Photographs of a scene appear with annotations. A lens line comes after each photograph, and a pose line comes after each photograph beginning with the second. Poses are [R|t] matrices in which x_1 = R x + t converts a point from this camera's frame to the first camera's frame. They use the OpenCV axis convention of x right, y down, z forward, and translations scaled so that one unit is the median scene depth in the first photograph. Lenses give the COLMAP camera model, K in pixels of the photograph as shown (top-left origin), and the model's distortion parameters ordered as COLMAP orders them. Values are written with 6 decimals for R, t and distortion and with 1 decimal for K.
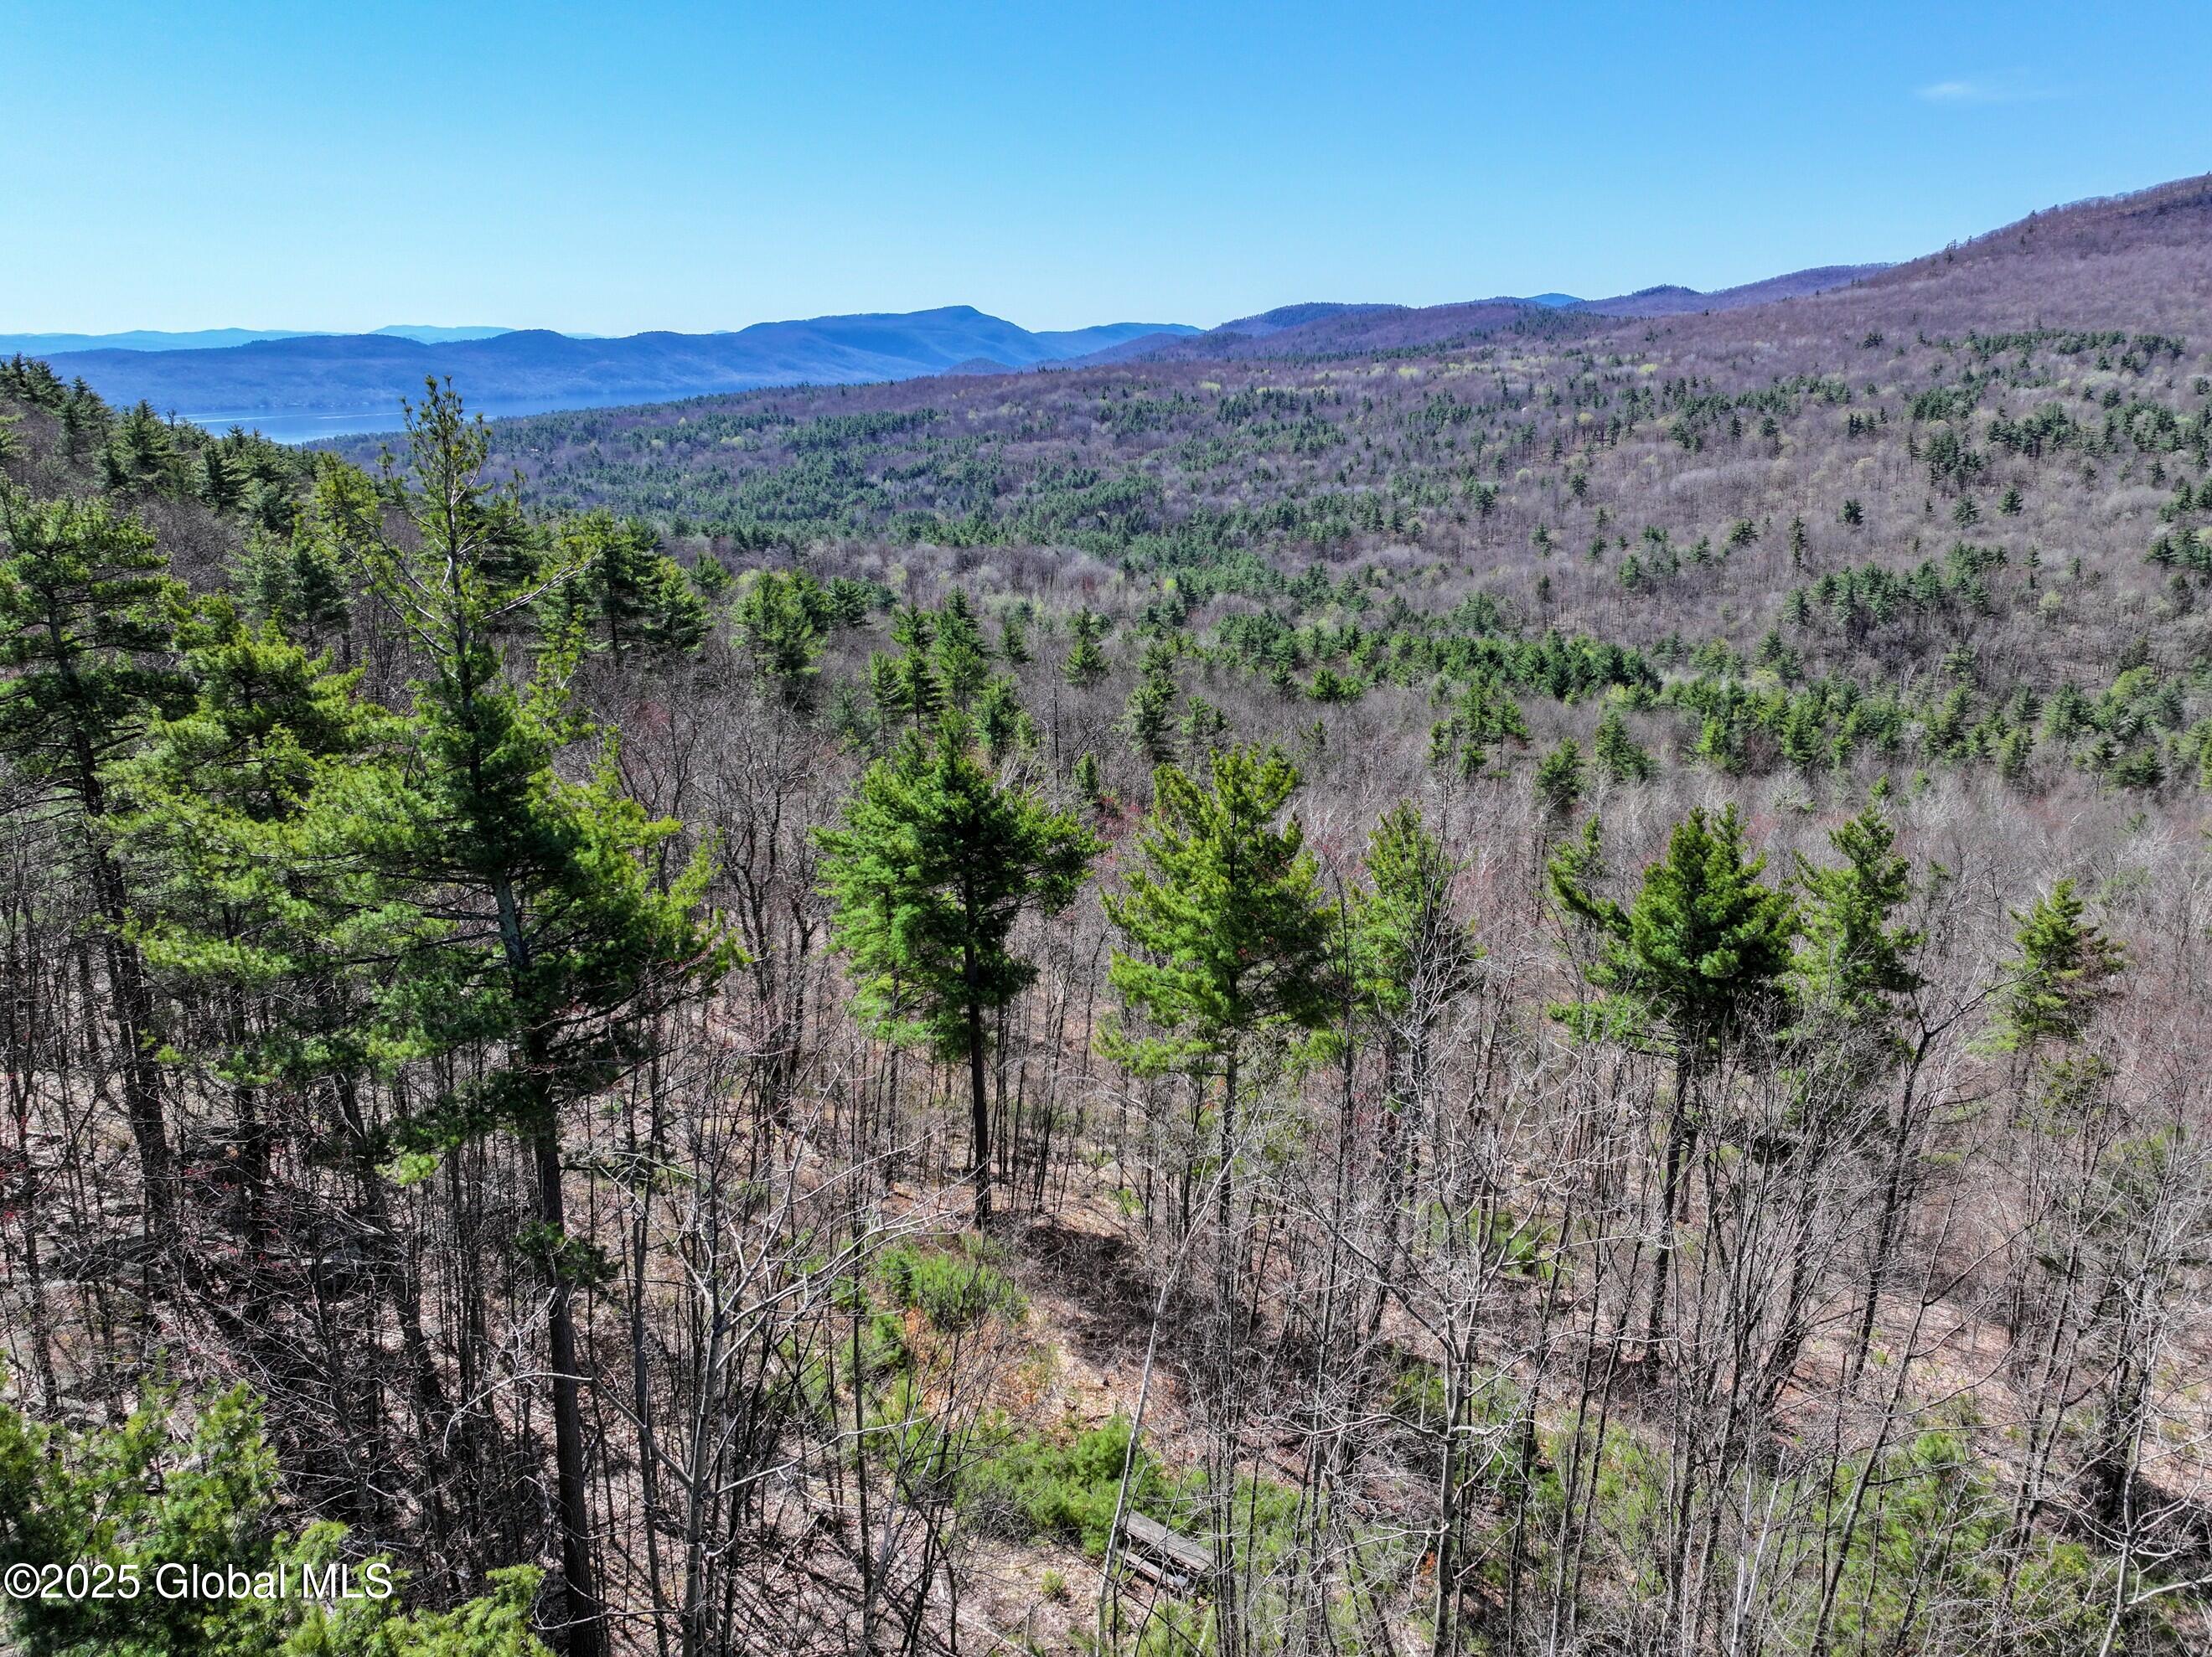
lens RADIAL K [[1554.5, 0, 1113.0], [0, 1554.5, 828.2], [0, 0, 1]] dist [-0.012293, 0.031558]
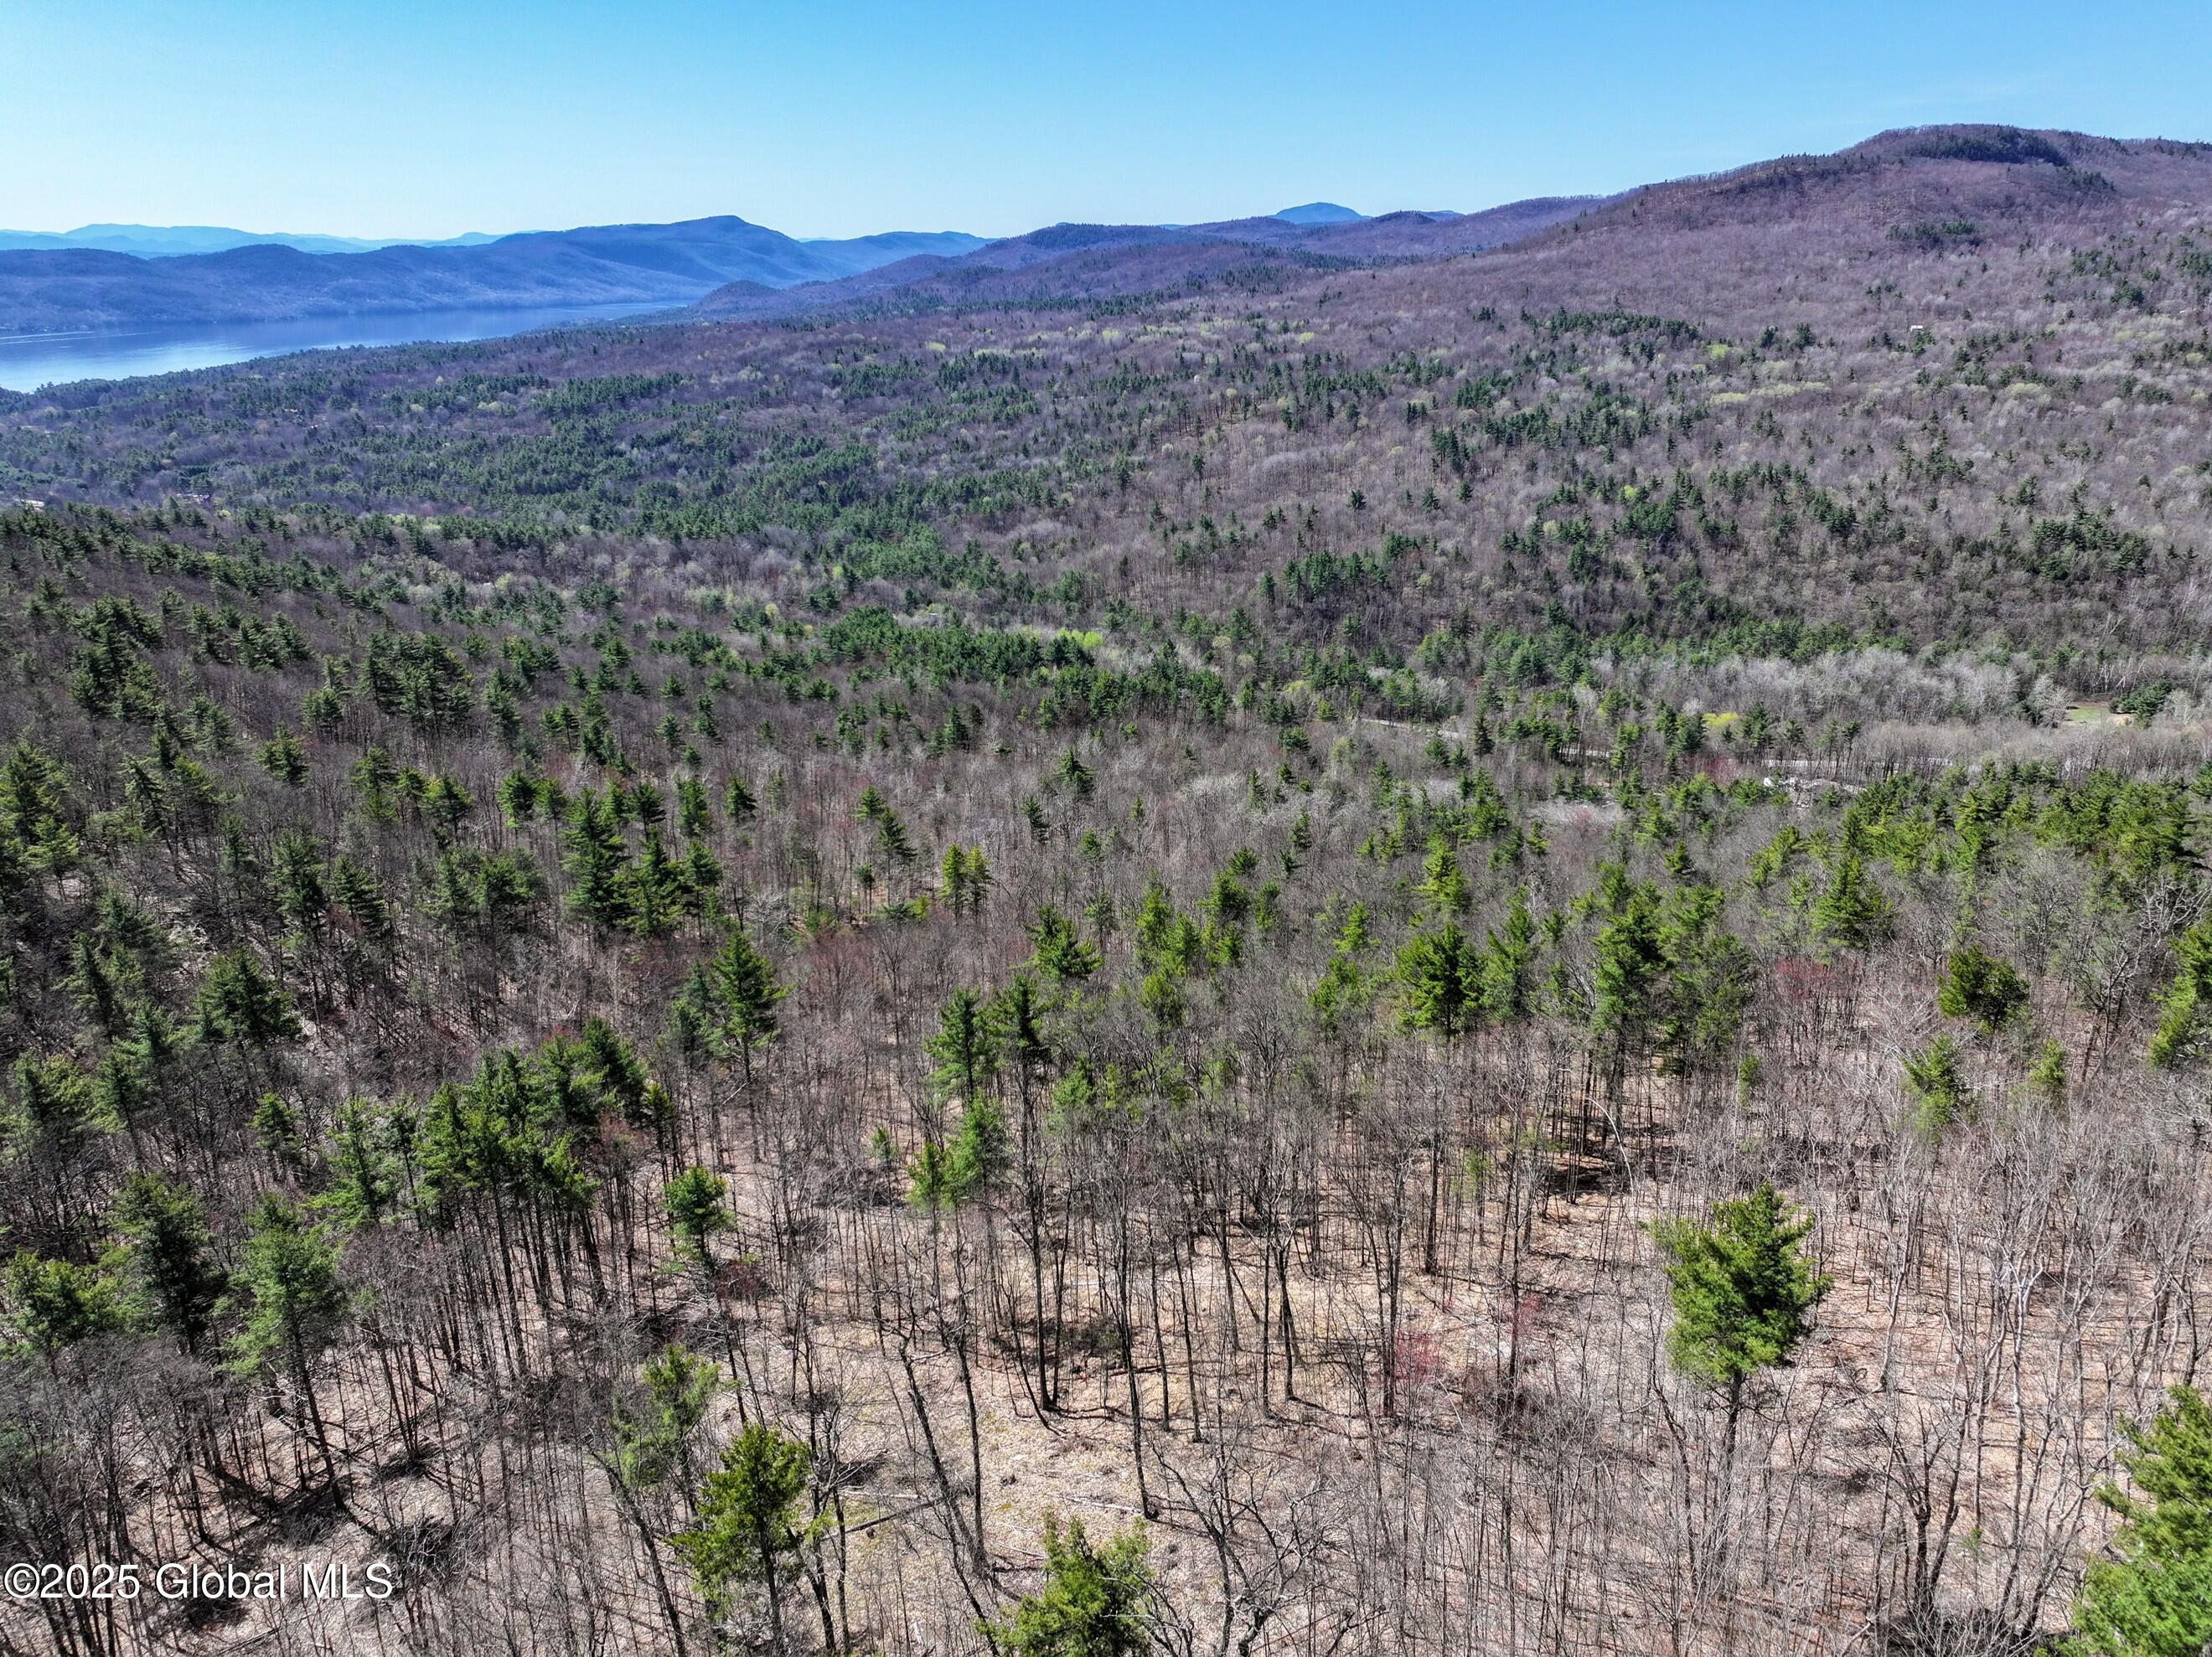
lens RADIAL K [[1553.4, 0, 1106.0], [0, 1553.4, 828.5], [0, 0, 1]] dist [0.007629, 0.007554]
pose [[0.991945, -0.043856, 0.118832, 0.059611], [0.037047, 0.997575, 0.058916, -0.004939], [-0.121128, -0.054039, 0.991165, -0.216782]]
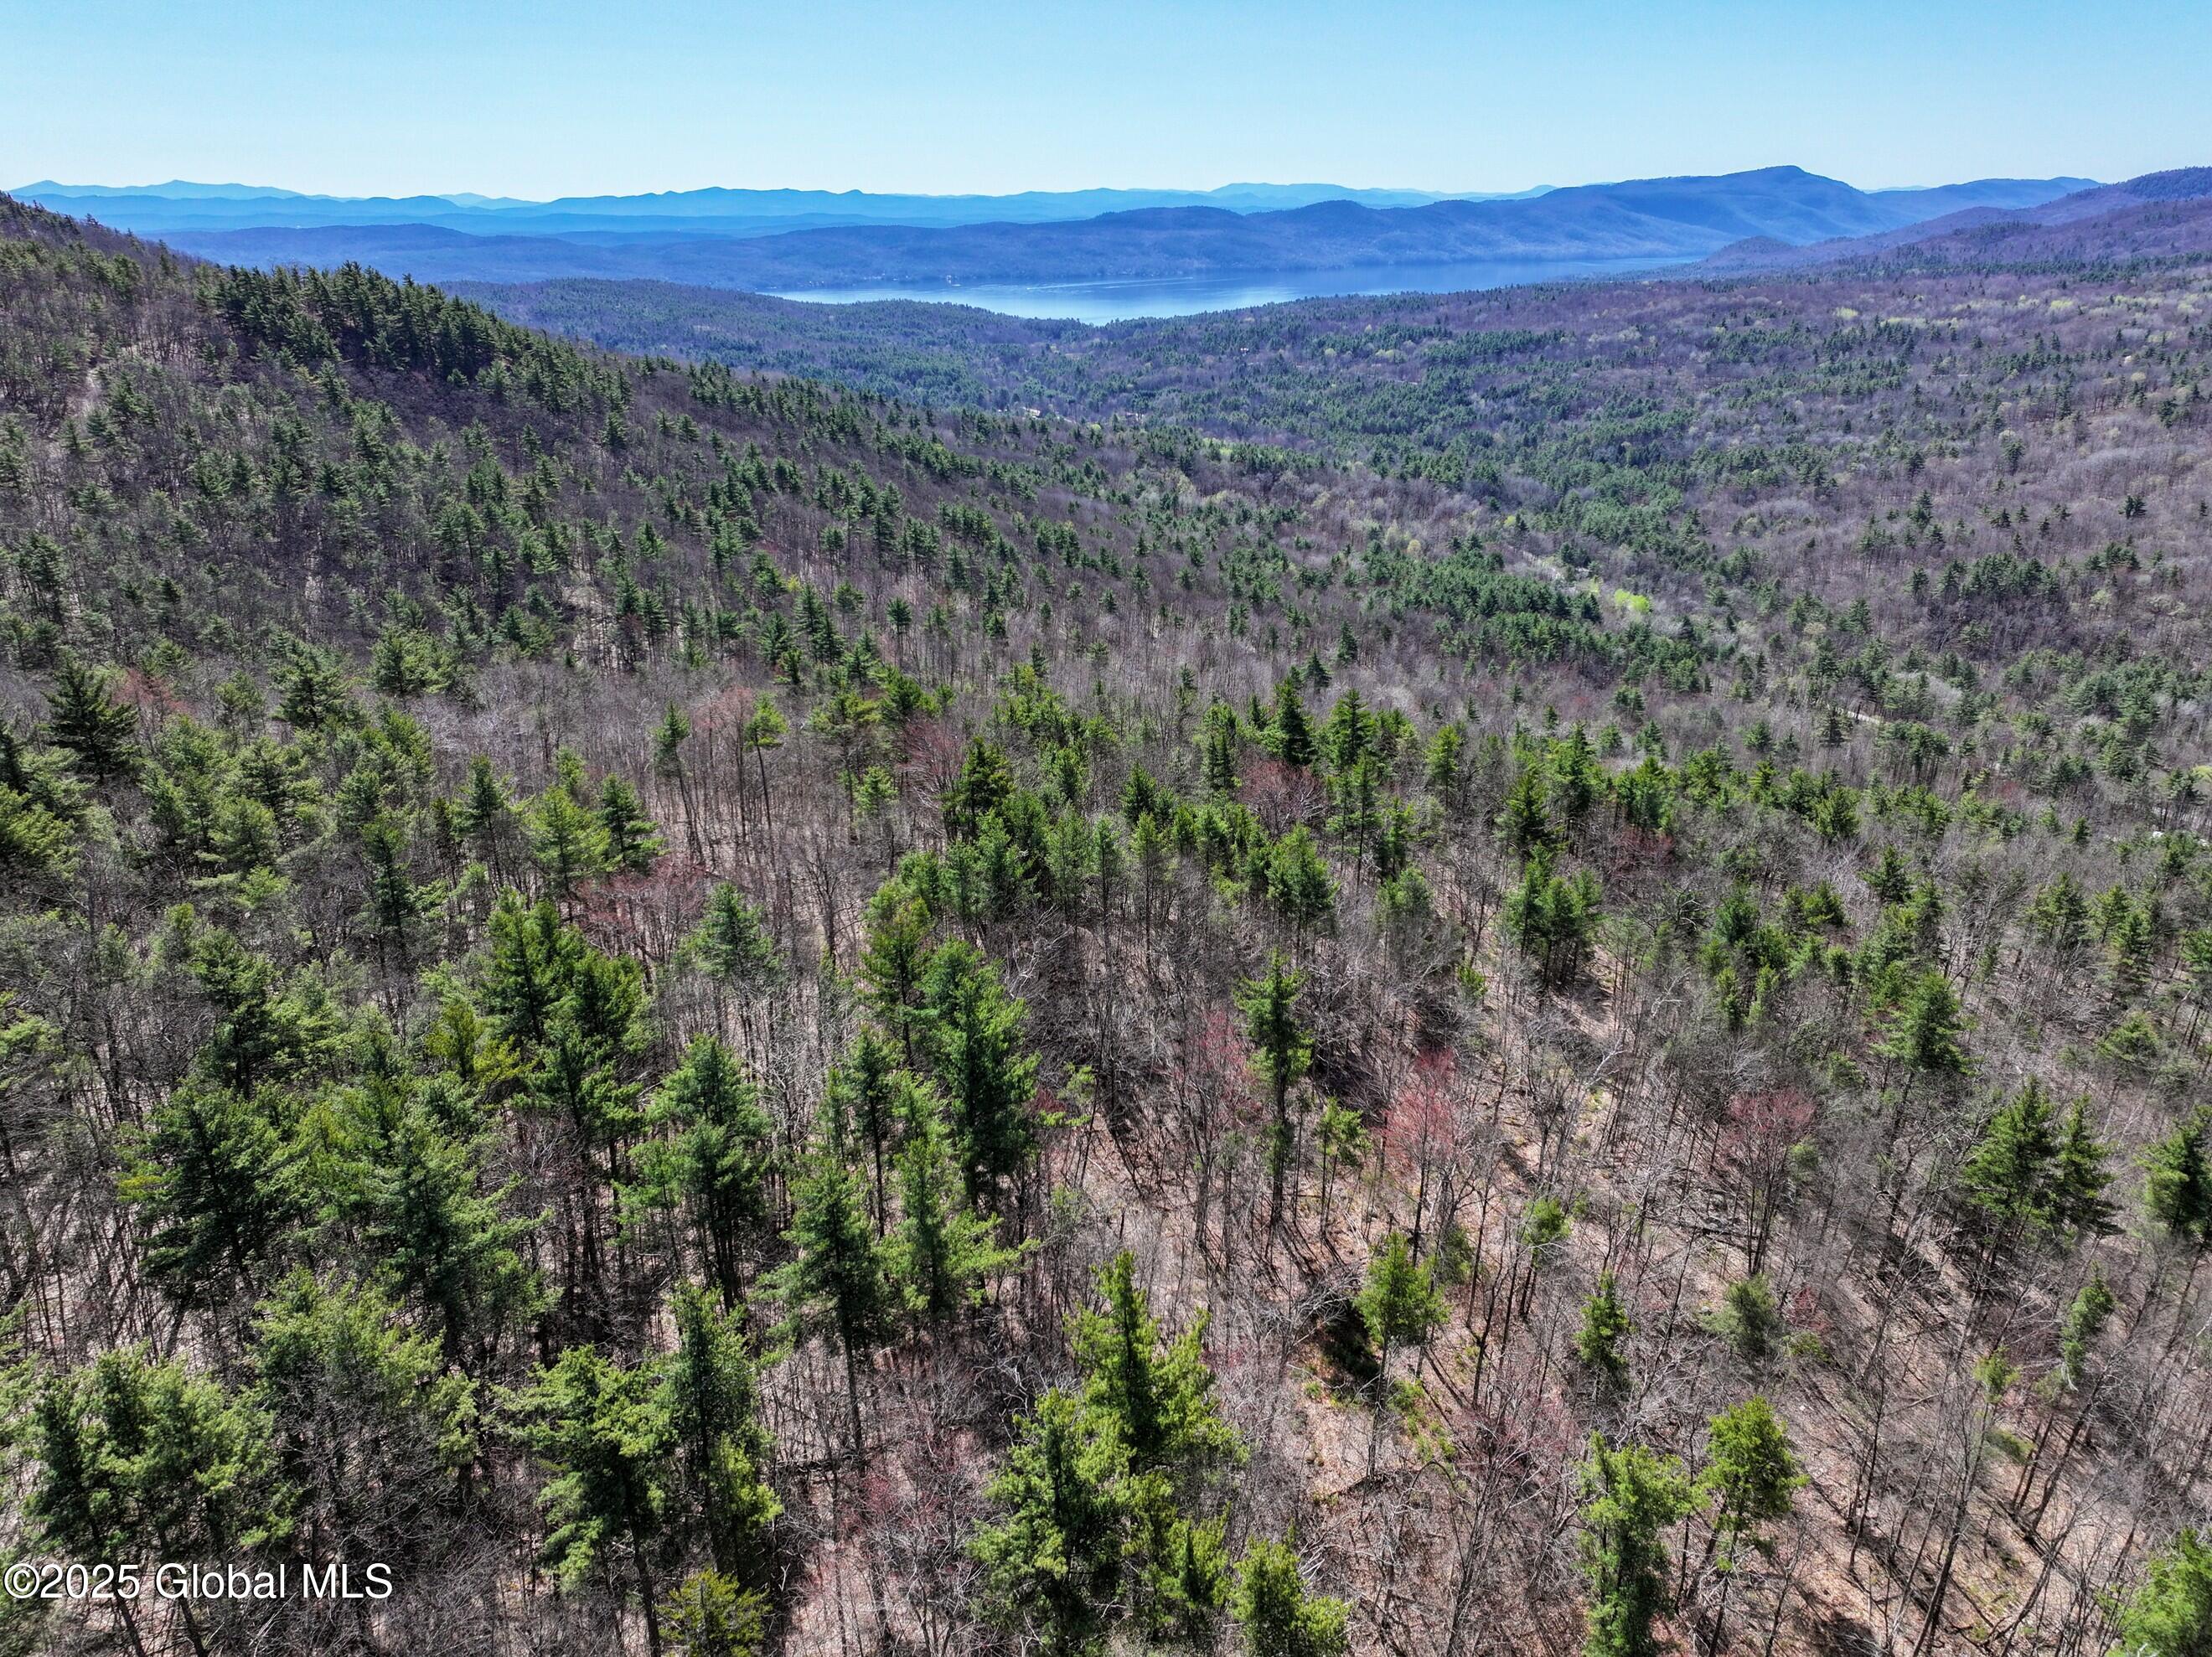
lens RADIAL K [[1554.5, 0, 1113.0], [0, 1554.5, 828.2], [0, 0, 1]] dist [-0.012293, 0.031558]
pose [[0.882069, 0.174349, -0.437672, 0.238651], [-0.136846, 0.983766, 0.116095, 0.002775], [0.450808, -0.042510, 0.891608, -0.274134]]
